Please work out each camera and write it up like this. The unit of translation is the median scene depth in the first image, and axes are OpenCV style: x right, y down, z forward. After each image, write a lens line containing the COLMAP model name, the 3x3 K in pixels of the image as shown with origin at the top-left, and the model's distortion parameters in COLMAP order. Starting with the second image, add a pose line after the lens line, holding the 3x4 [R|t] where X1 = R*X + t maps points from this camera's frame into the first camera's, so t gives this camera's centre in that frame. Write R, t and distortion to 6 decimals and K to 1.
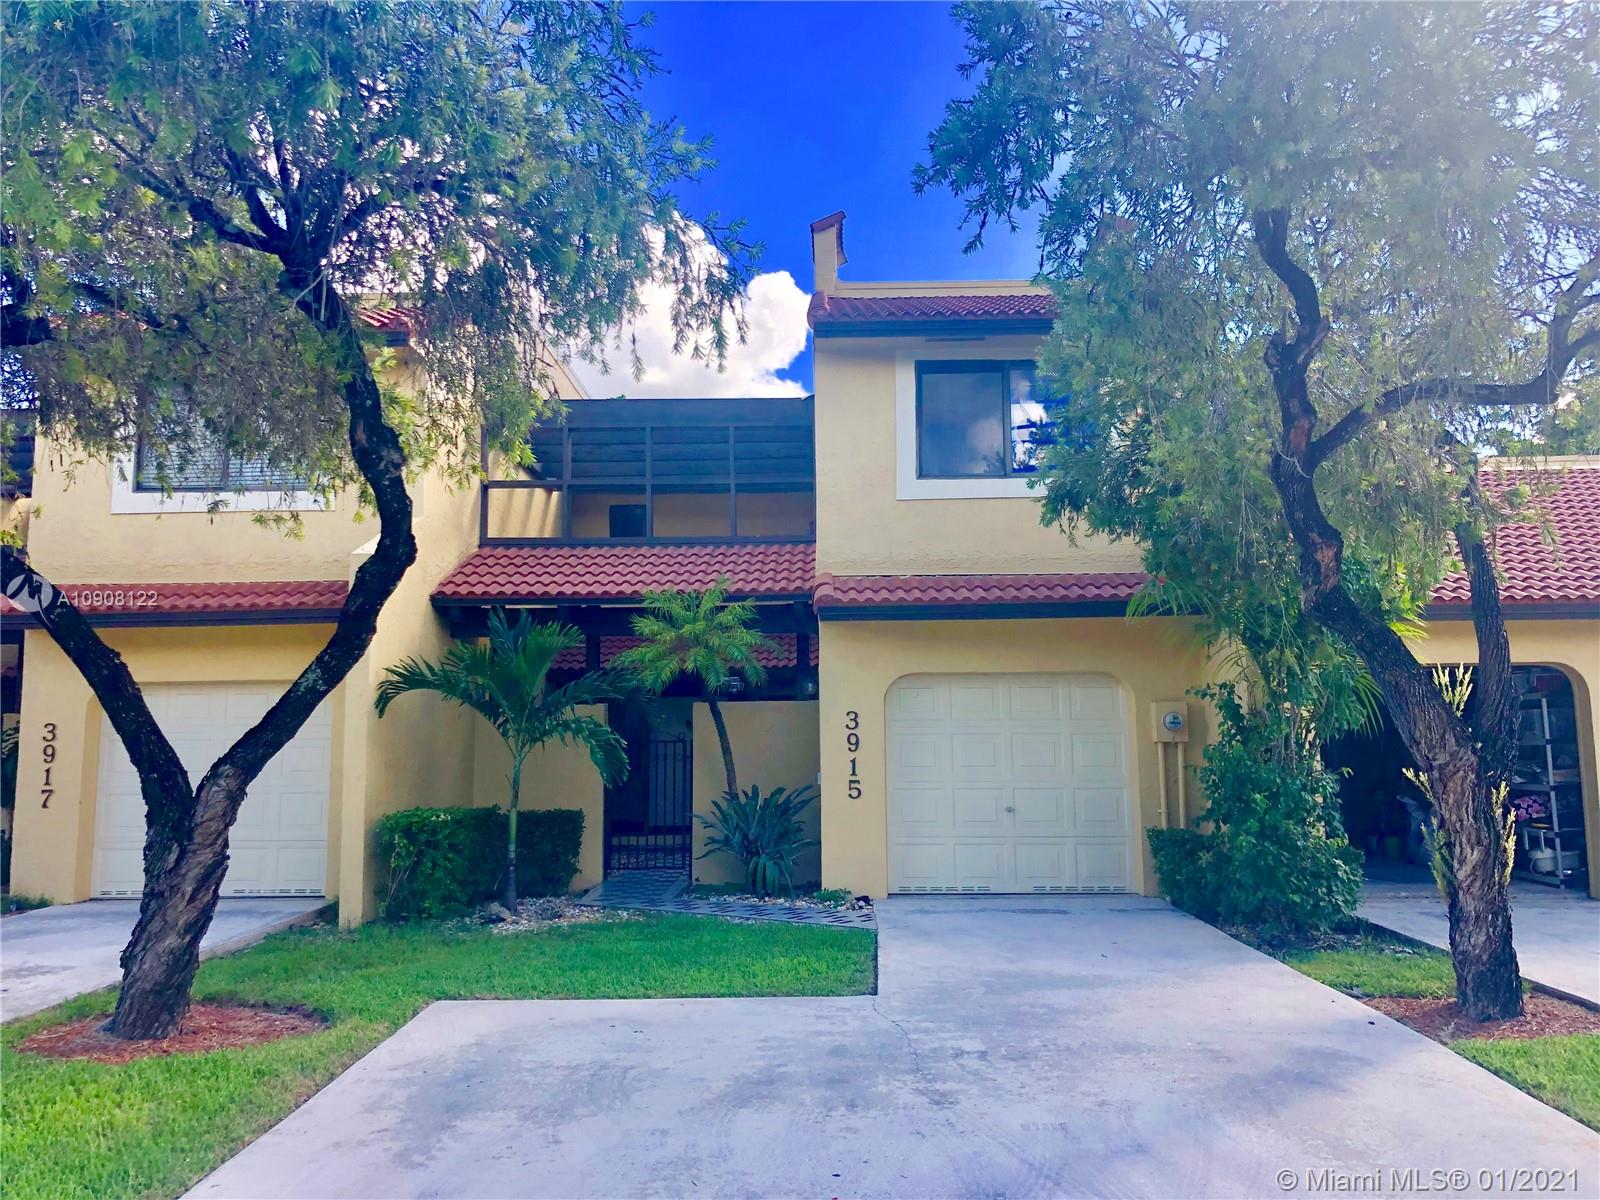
lens RADIAL K [[1300.7, 0, 800.0], [0, 1300.7, 600.0], [0, 0, 1]] dist [0.058671, -0.000815]
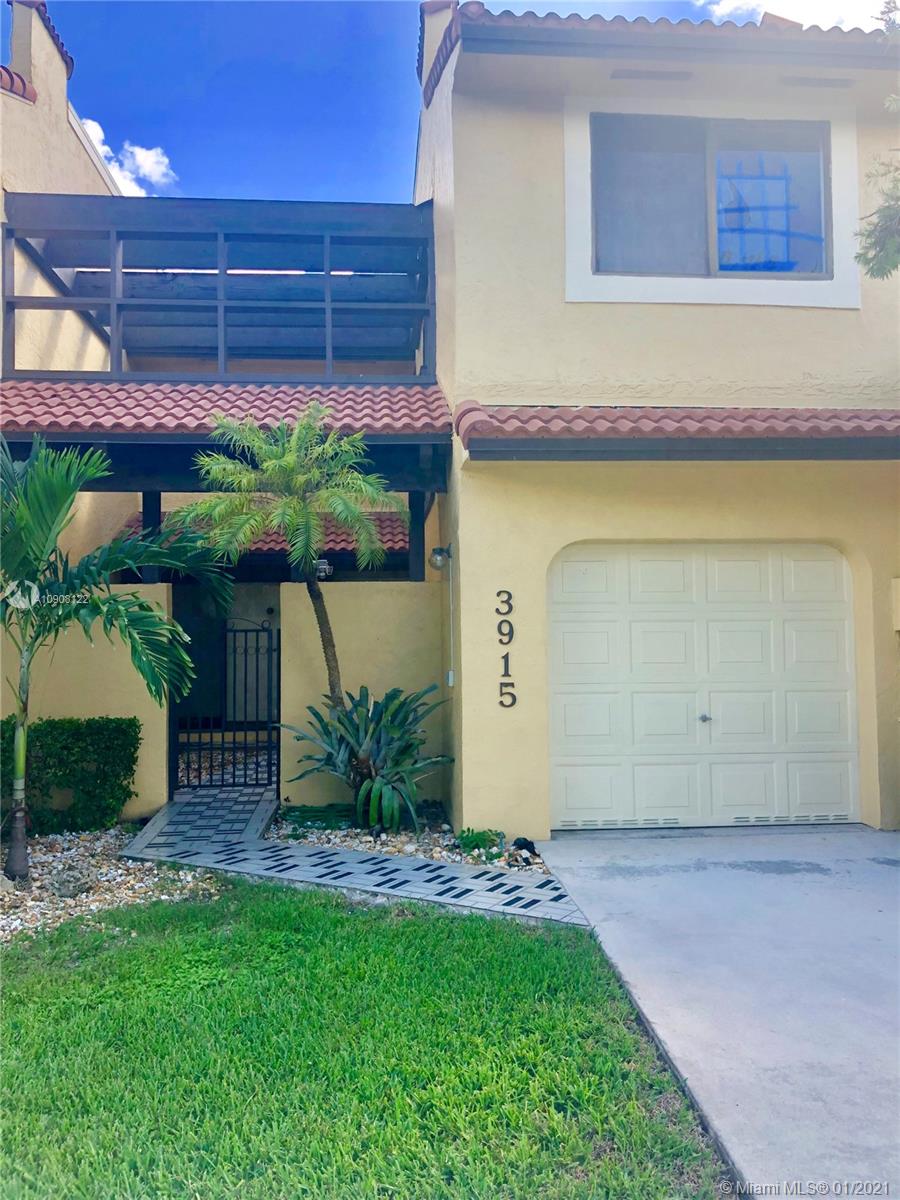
lens RADIAL K [[988.3, 0, 465.4], [0, 988.3, 617.3], [0, 0, 1]] dist [0.005215, -0.003616]
pose [[0.993289, 0.001354, 0.115650, -0.044593], [-0.012903, 0.994987, 0.099170, 0.044263], [-0.114936, -0.099997, 0.988327, 0.434280]]
